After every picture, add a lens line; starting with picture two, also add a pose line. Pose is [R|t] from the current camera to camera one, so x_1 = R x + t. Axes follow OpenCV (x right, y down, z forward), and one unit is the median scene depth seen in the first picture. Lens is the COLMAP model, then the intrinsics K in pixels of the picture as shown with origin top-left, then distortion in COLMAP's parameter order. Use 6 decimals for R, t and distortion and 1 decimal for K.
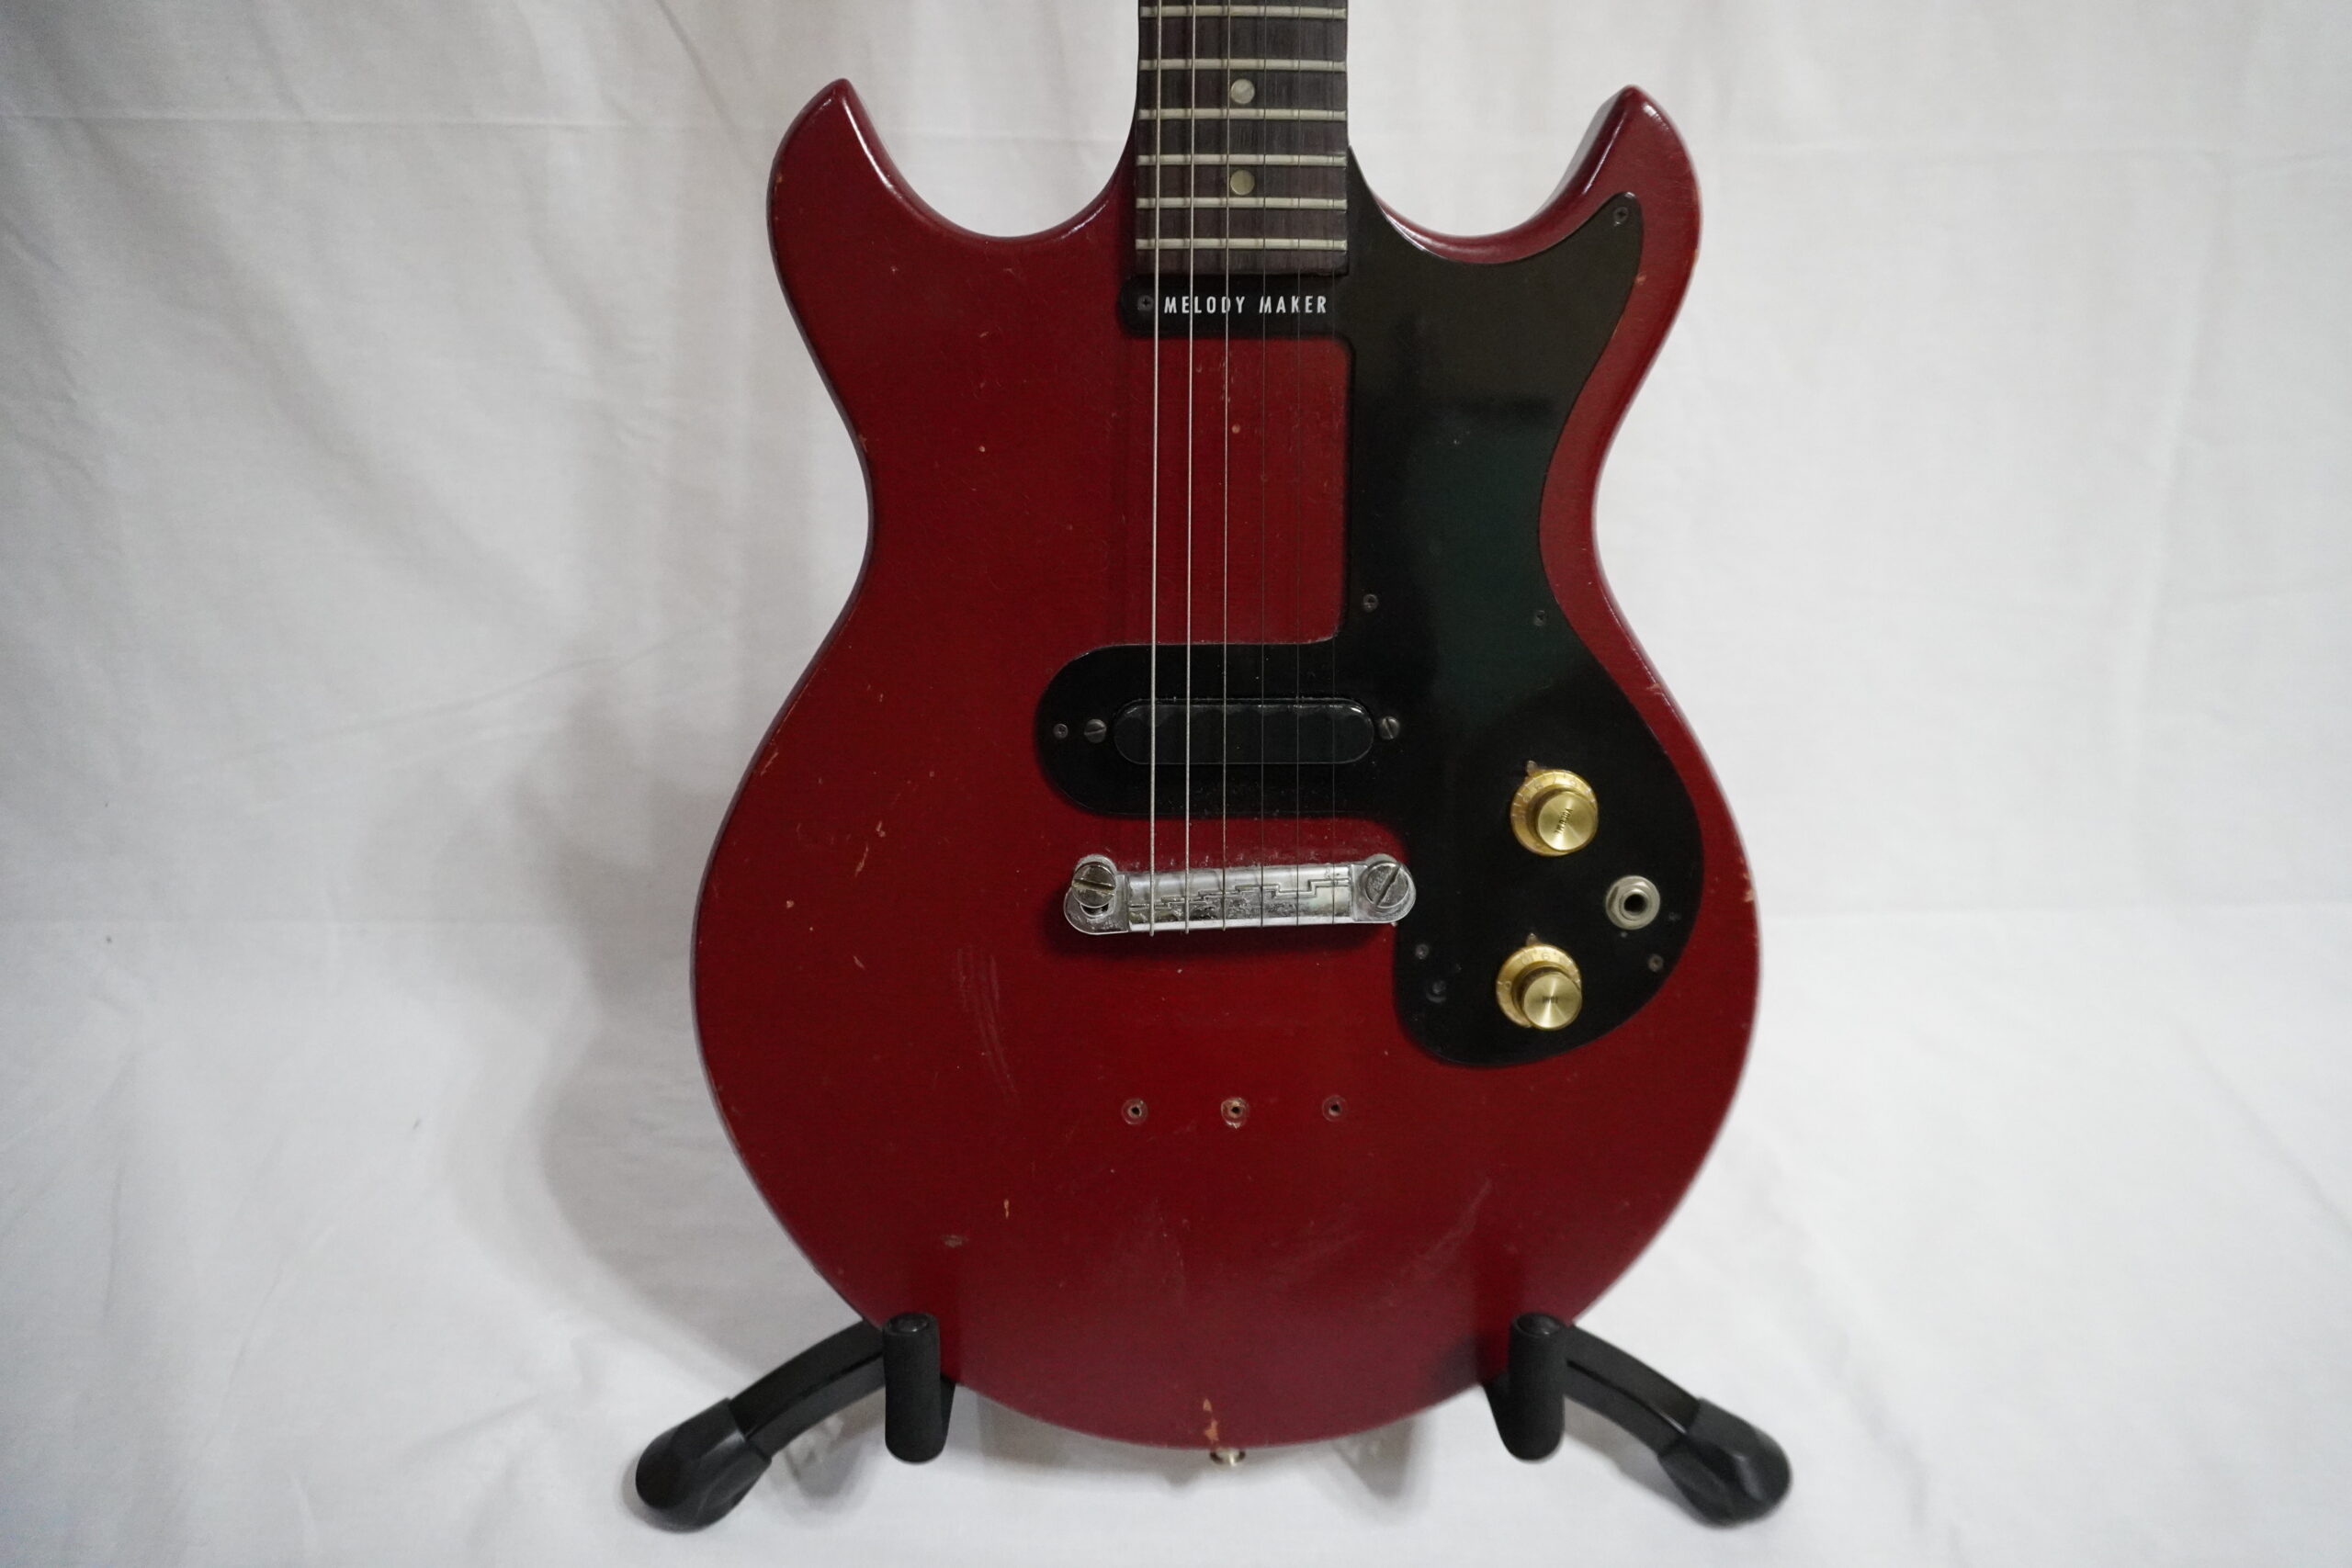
lens RADIAL K [[1562.1, 0, 1182.3], [0, 1562.1, 788.7], [0, 0, 1]] dist [-0.049722, 0.041616]
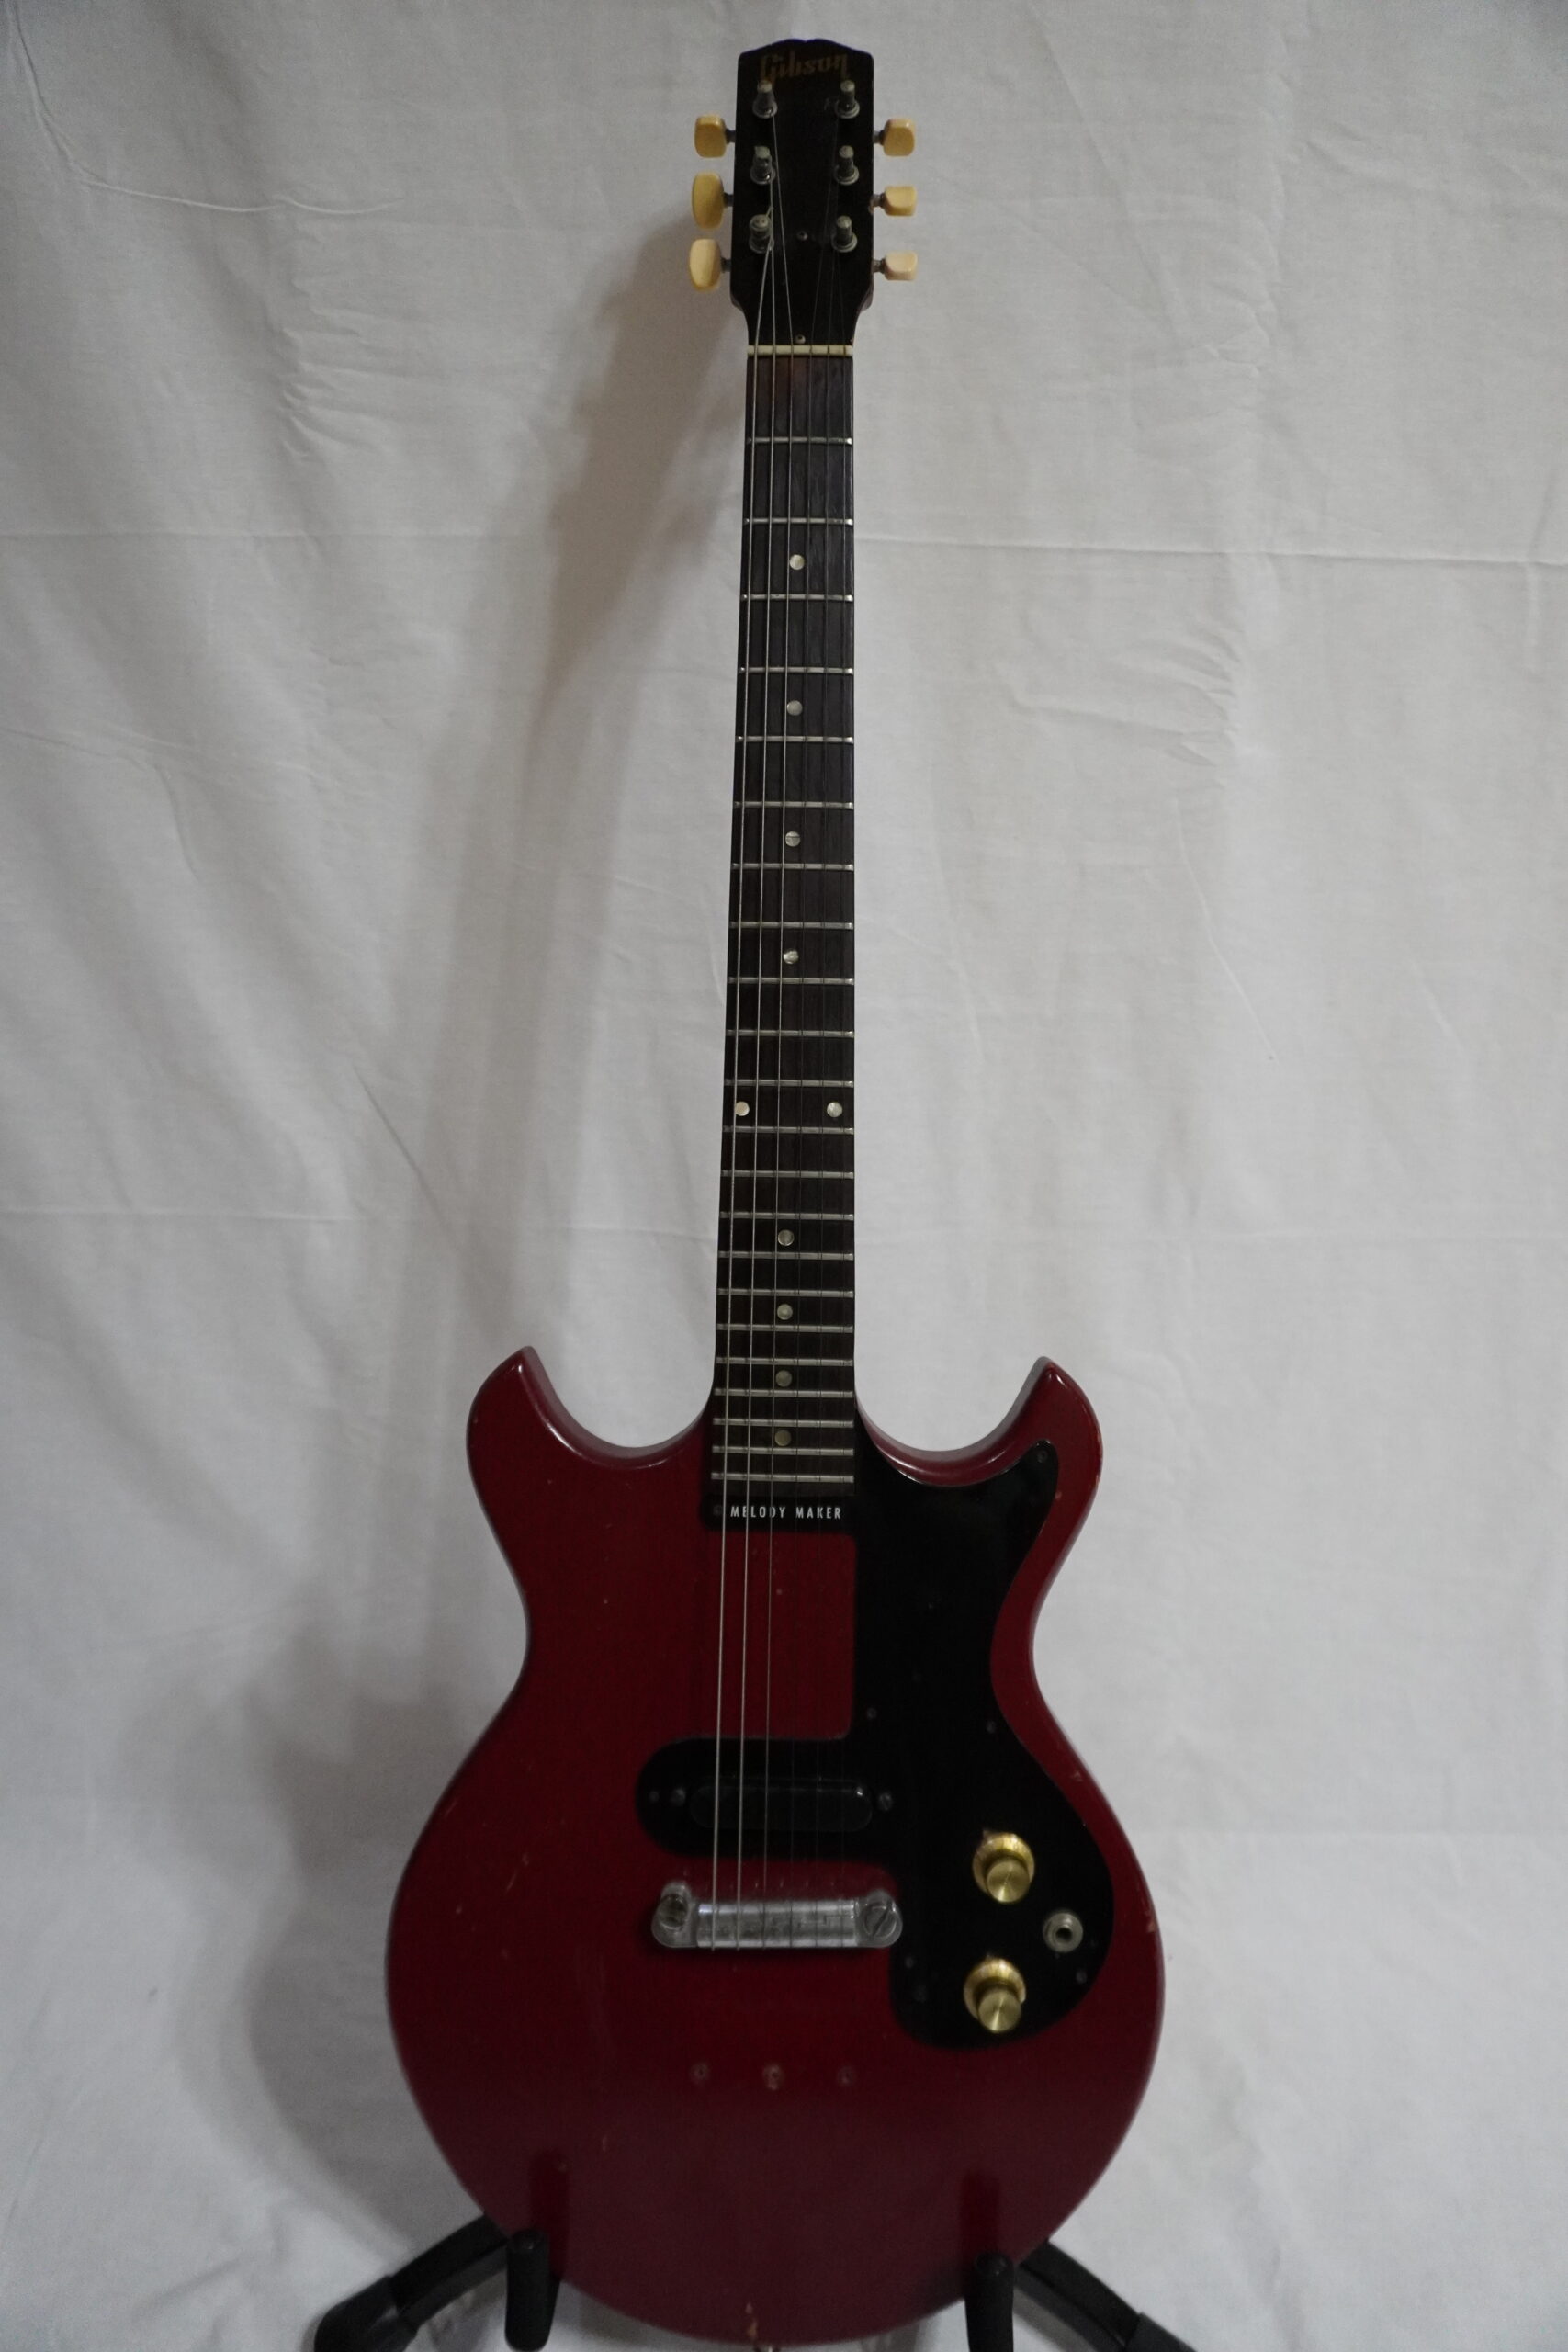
lens RADIAL K [[1562.1, 0, 798.8], [0, 1562.1, 1173.6], [0, 0, 1]] dist [-0.049722, 0.041616]
pose [[0.999018, 0.016977, -0.040928, 0.102953], [-0.023180, 0.987449, -0.156227, -0.379151], [0.037762, 0.157022, 0.986873, -0.475482]]
